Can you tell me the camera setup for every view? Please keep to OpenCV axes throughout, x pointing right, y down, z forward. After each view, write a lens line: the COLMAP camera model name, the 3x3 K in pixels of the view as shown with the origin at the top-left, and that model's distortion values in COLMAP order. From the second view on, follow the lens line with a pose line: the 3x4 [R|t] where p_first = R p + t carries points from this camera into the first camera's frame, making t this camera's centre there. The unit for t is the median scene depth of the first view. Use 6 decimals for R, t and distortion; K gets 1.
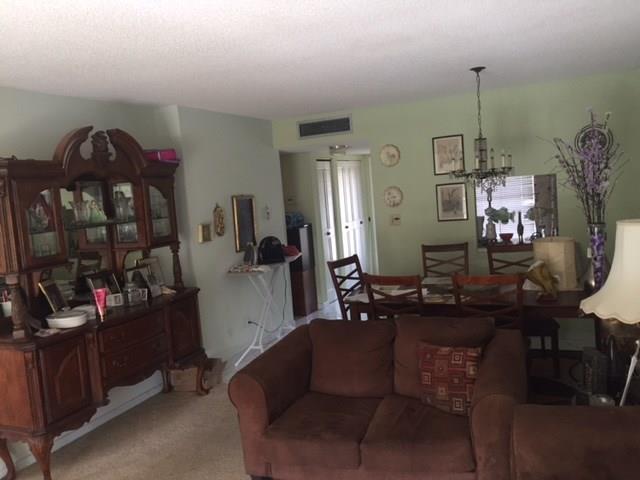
lens RADIAL K [[538.8, 0, 321.4], [0, 538.8, 240.0], [0, 0, 1]] dist [0.017536, -0.026120]
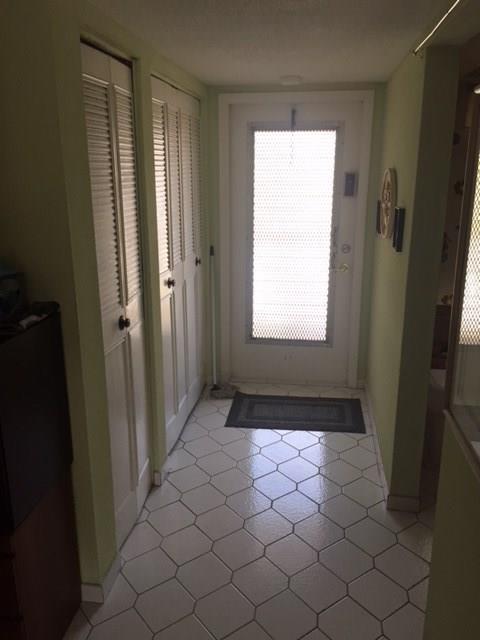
lens RADIAL K [[538.8, 0, 239.9], [0, 538.8, 321.1], [0, 0, 1]] dist [0.017536, -0.026120]
pose [[0.965510, 0.008524, 0.260227, -0.001552], [-0.047661, 0.988363, 0.144457, -0.052756], [-0.255967, -0.151877, 0.954680, 0.643476]]
